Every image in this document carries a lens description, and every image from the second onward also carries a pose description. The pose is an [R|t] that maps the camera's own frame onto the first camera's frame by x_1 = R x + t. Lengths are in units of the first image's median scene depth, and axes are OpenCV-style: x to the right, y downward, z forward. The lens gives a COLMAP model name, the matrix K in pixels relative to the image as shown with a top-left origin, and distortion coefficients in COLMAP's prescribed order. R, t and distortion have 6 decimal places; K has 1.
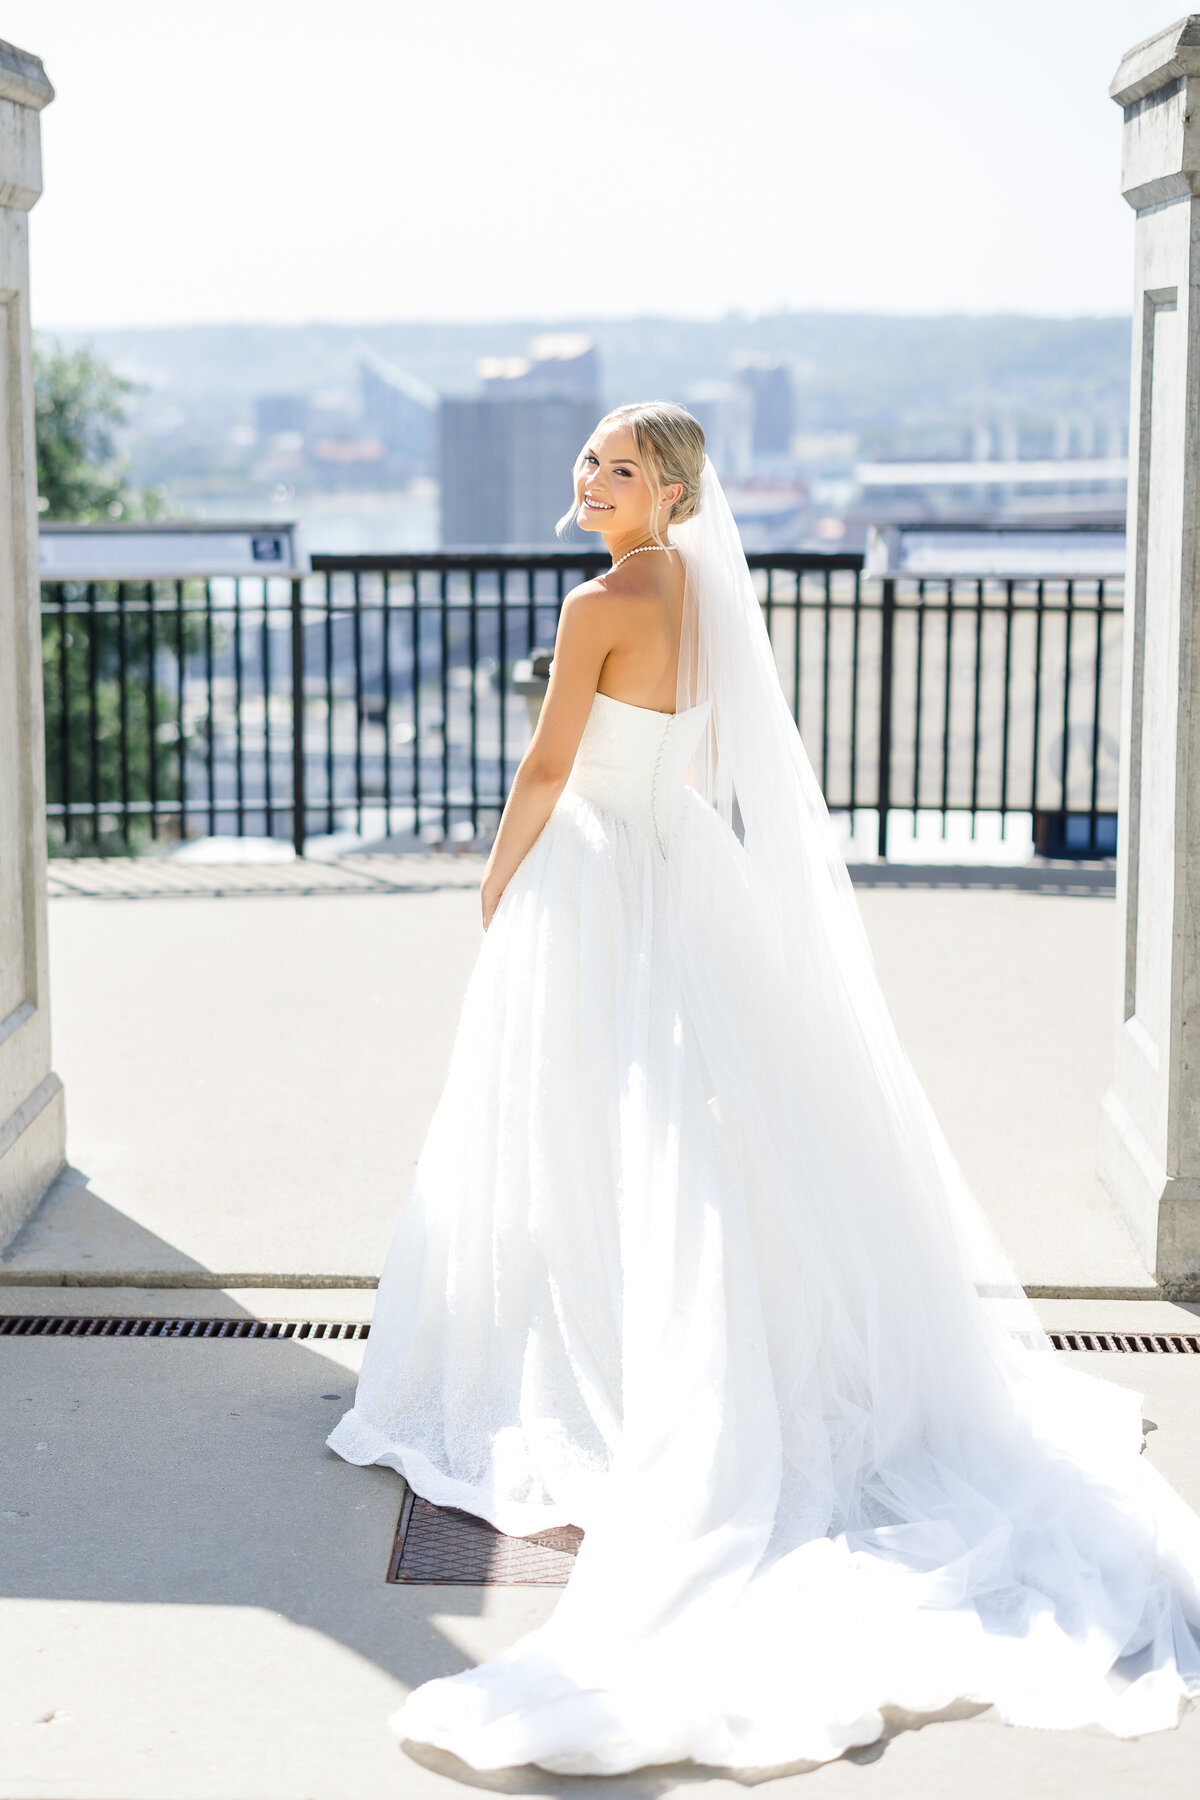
lens RADIAL K [[3413.3, 0, 600.0], [0, 3413.3, 900.0], [0, 0, 1]] dist [-0.031849, -0.084301]
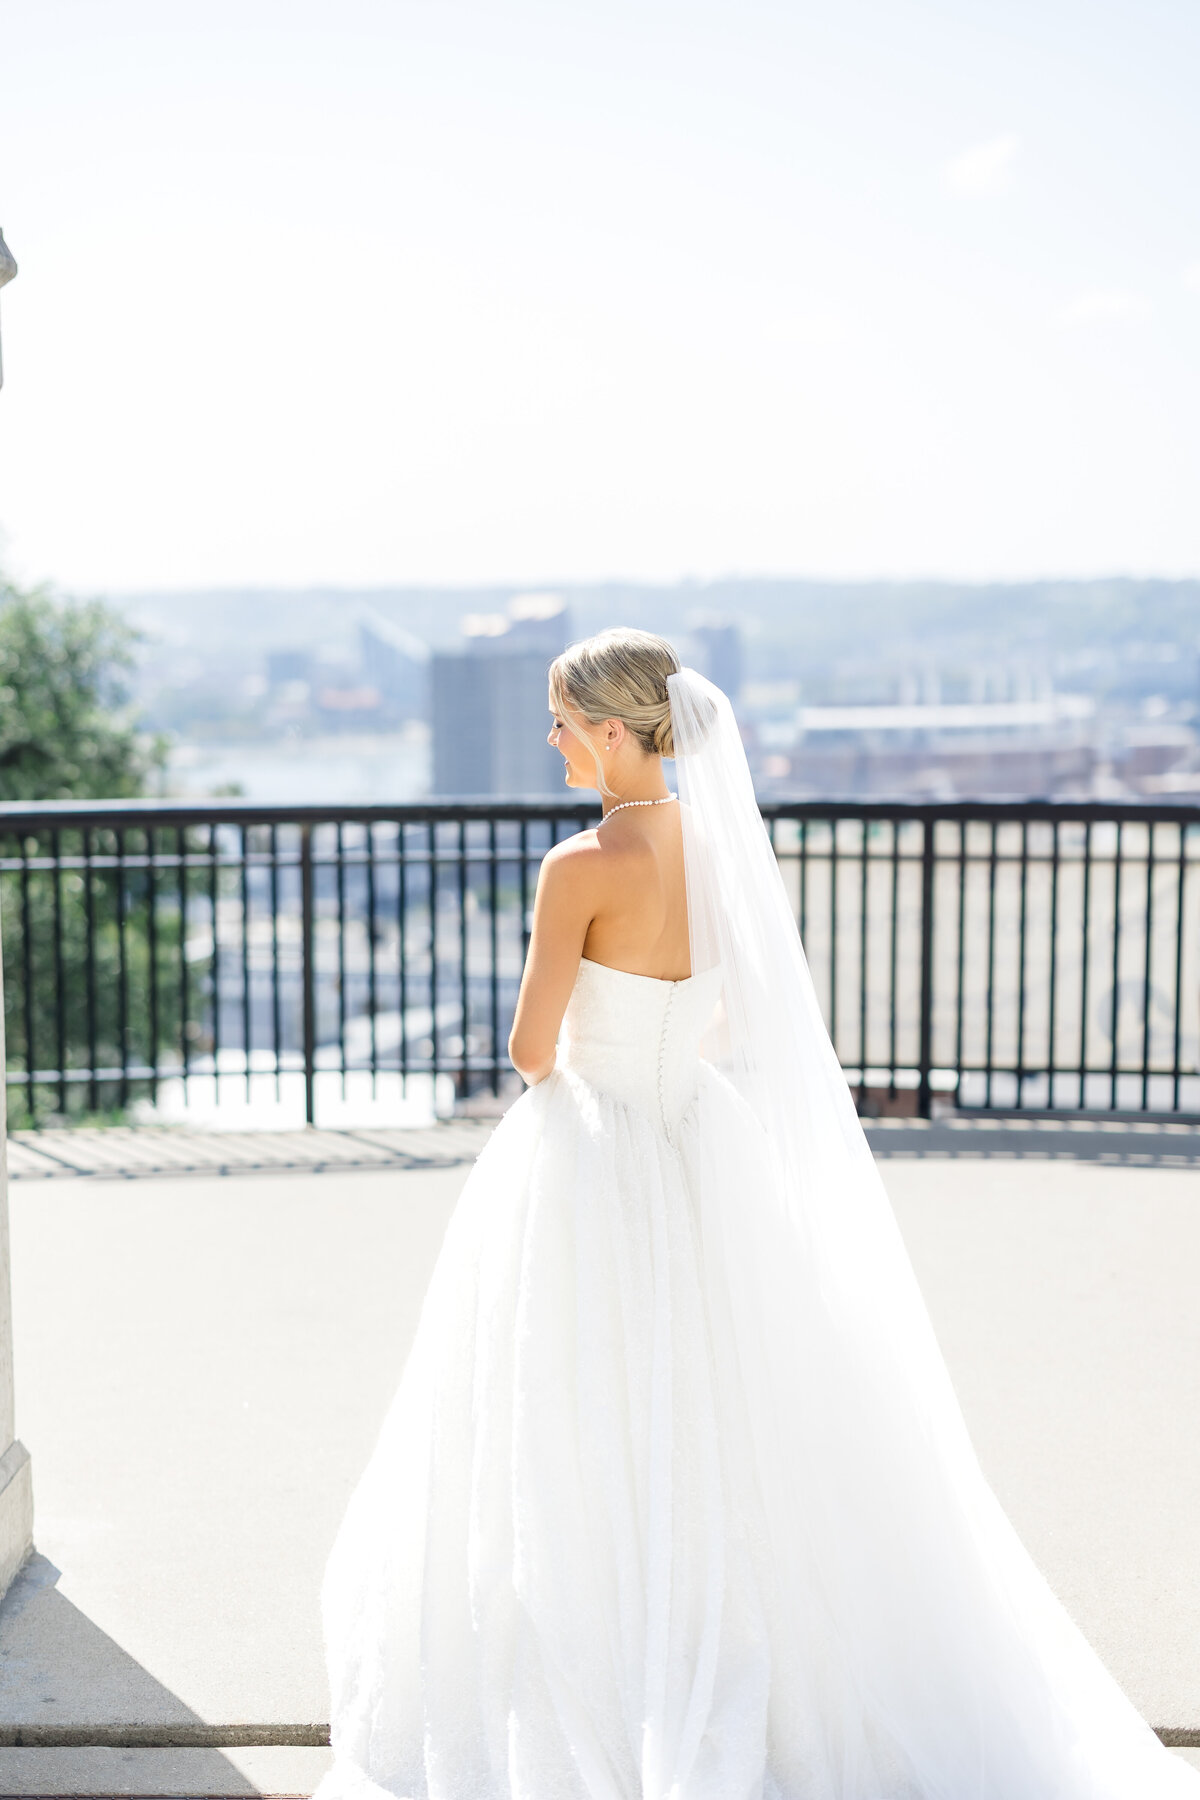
lens RADIAL K [[2484.1, 0, 600.0], [0, 2484.1, 900.0], [0, 0, 1]] dist [0.001108, -0.051231]
pose [[0.999472, -0.005316, 0.032056, -0.029716], [0.006933, 0.998697, -0.050550, -0.039508], [-0.031745, 0.050745, 0.998207, 0.307719]]
